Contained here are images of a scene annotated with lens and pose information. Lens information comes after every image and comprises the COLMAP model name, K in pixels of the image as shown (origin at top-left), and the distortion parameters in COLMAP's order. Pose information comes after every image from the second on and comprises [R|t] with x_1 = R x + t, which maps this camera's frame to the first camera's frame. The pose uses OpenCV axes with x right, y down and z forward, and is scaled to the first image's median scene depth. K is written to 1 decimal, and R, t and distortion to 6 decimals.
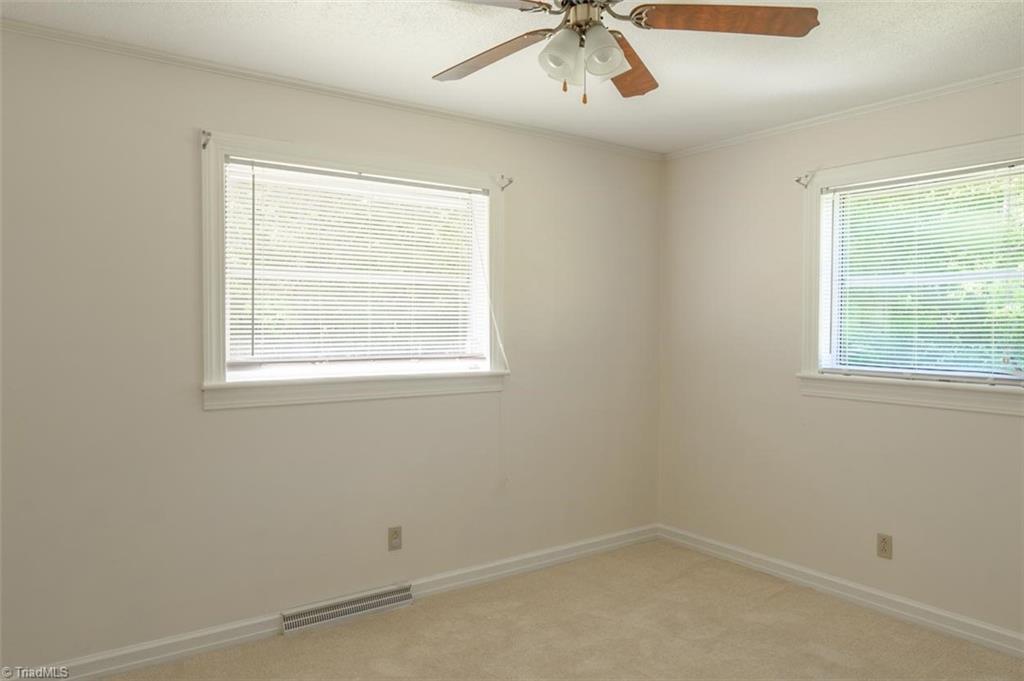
lens RADIAL K [[711.9, 0, 510.9], [0, 711.9, 344.0], [0, 0, 1]] dist [-0.003444, -0.001551]
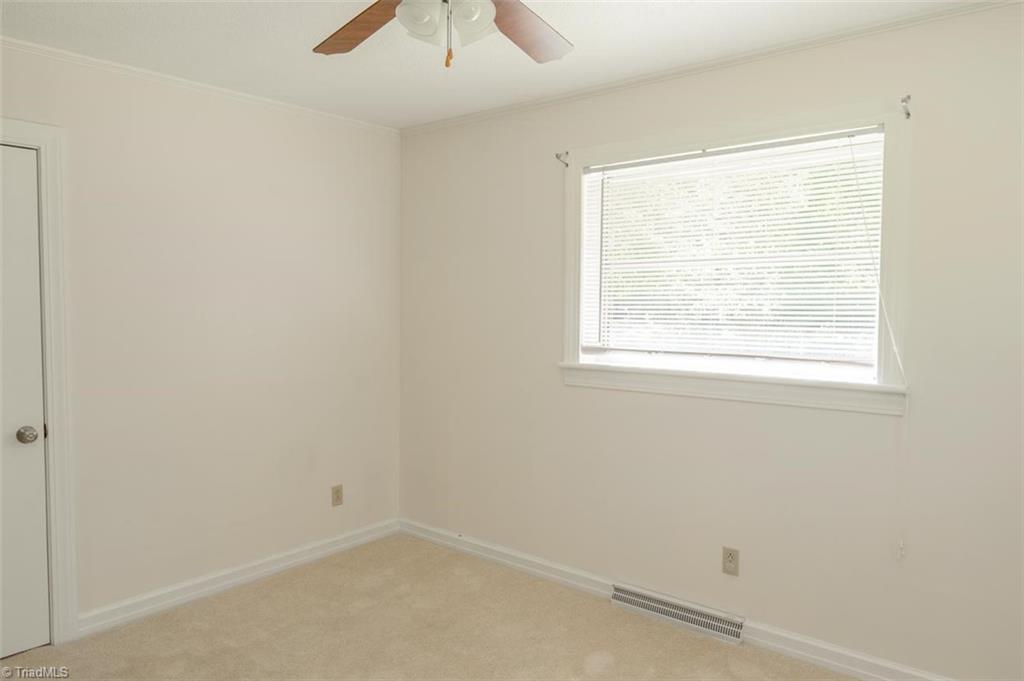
lens RADIAL K [[711.9, 0, 510.9], [0, 711.9, 344.0], [0, 0, 1]] dist [-0.003444, -0.001551]
pose [[0.242441, 0.046541, -0.969049, 0.643229], [-0.038052, 0.998536, 0.038437, -0.016855], [0.969420, 0.027556, 0.243857, 0.555138]]
